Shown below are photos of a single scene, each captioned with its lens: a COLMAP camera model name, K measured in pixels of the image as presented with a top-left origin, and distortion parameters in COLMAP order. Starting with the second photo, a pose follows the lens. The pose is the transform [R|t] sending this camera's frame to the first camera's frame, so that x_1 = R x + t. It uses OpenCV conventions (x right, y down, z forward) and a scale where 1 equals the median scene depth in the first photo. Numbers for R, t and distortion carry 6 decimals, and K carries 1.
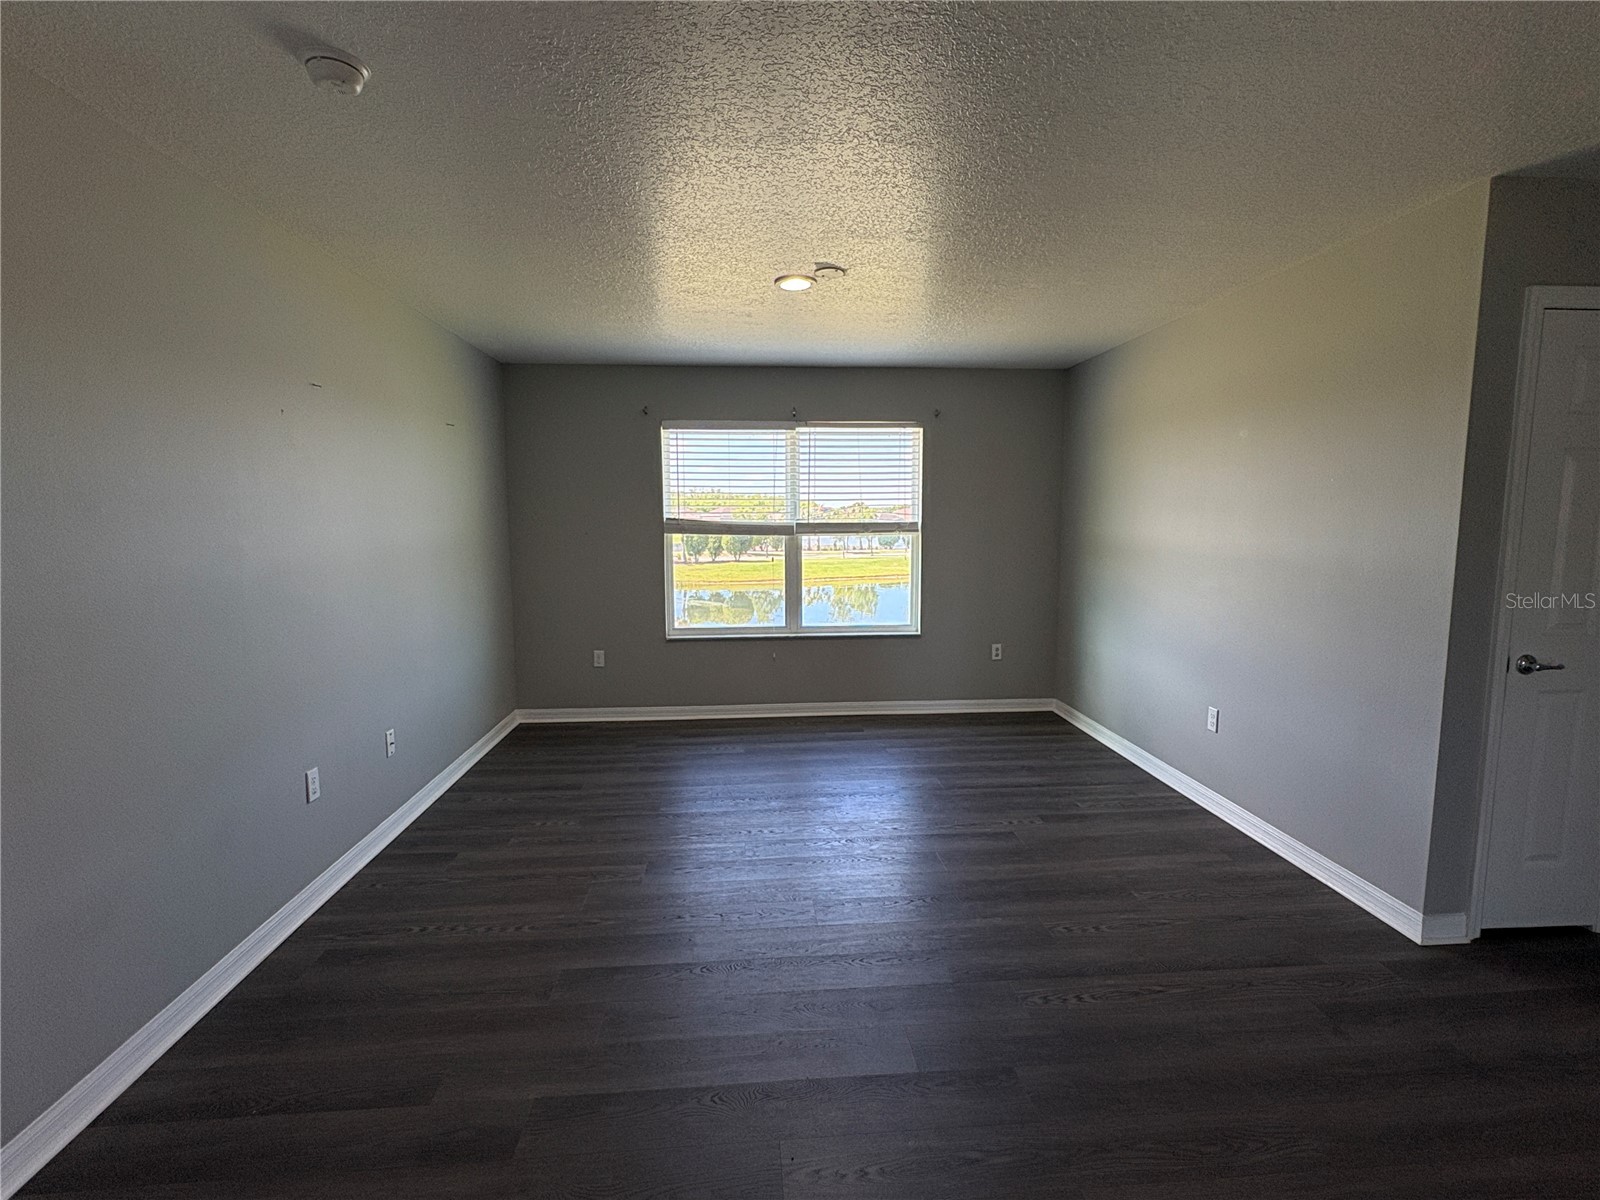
lens RADIAL K [[755.1, 0, 800.0], [0, 755.1, 600.0], [0, 0, 1]] dist [-0.000111, 0.000445]
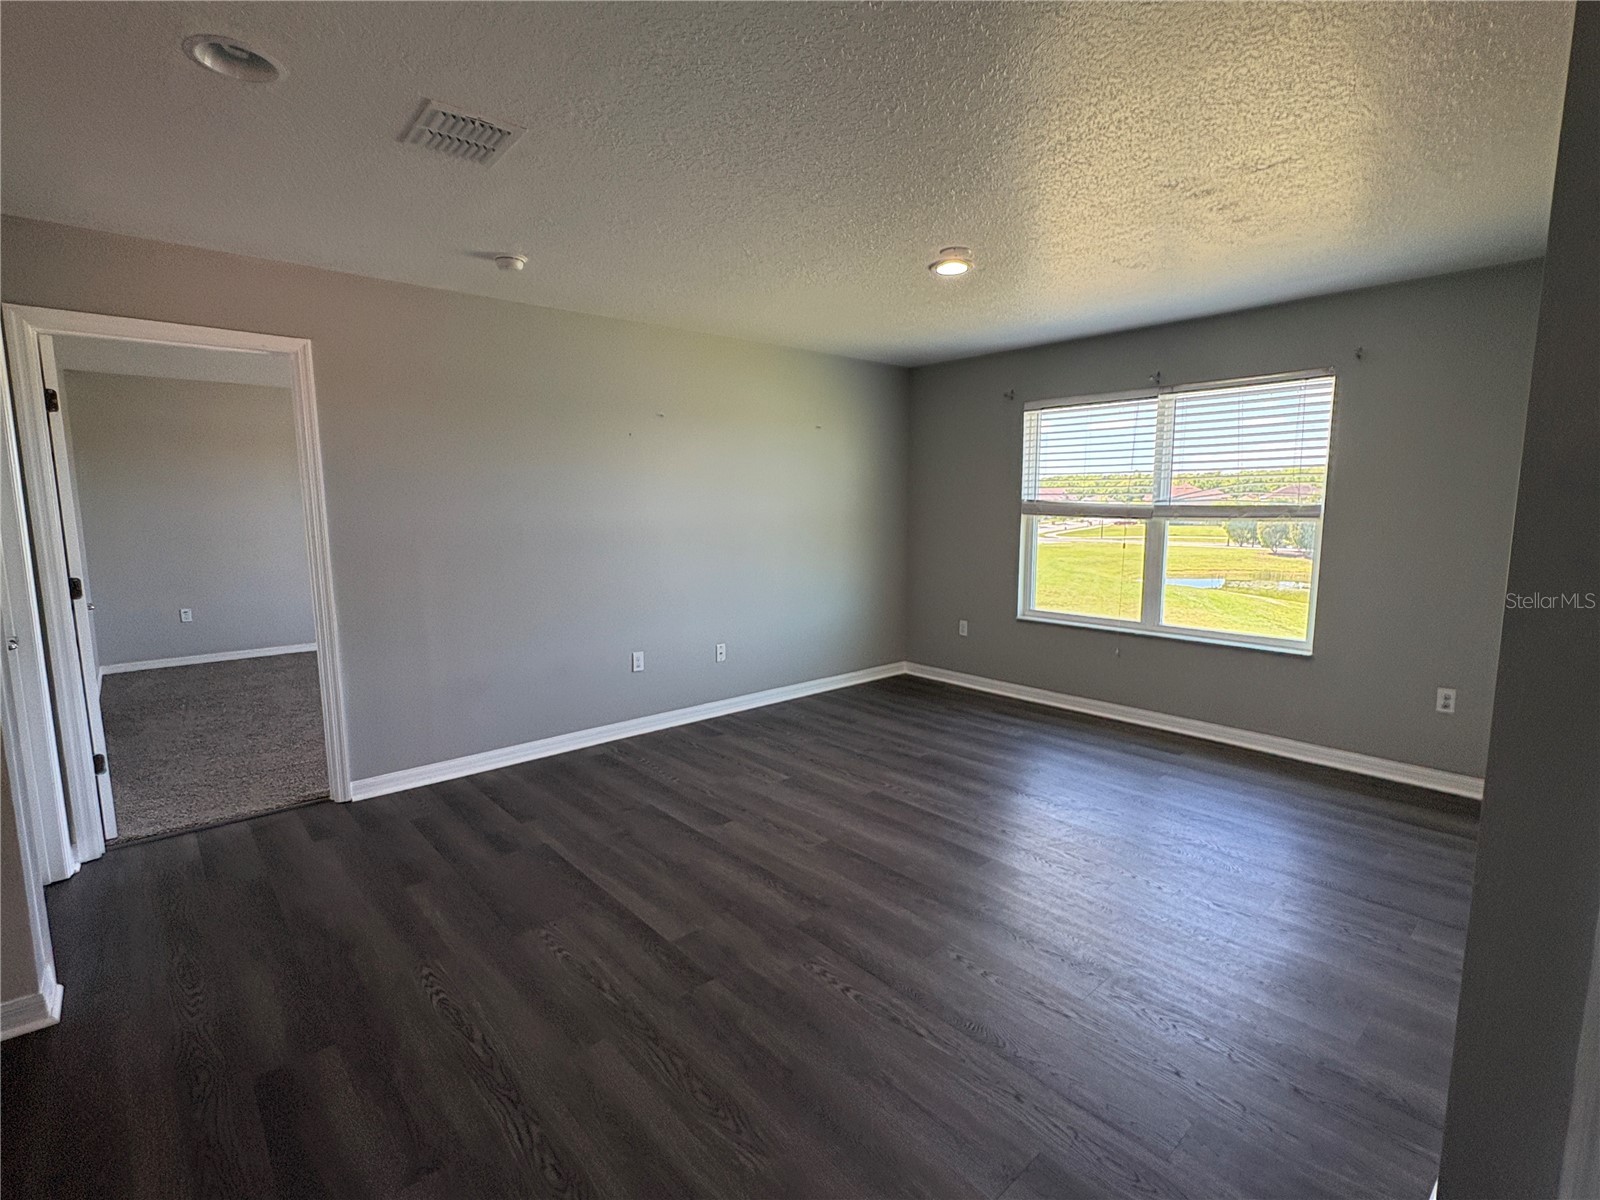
lens RADIAL K [[755.1, 0, 800.0], [0, 755.1, 600.0], [0, 0, 1]] dist [-0.000111, 0.000445]
pose [[0.602480, 0.105432, -0.791140, 0.453305], [-0.086674, 0.994017, 0.066464, -0.015638], [0.793414, 0.028528, 0.608013, 0.144865]]
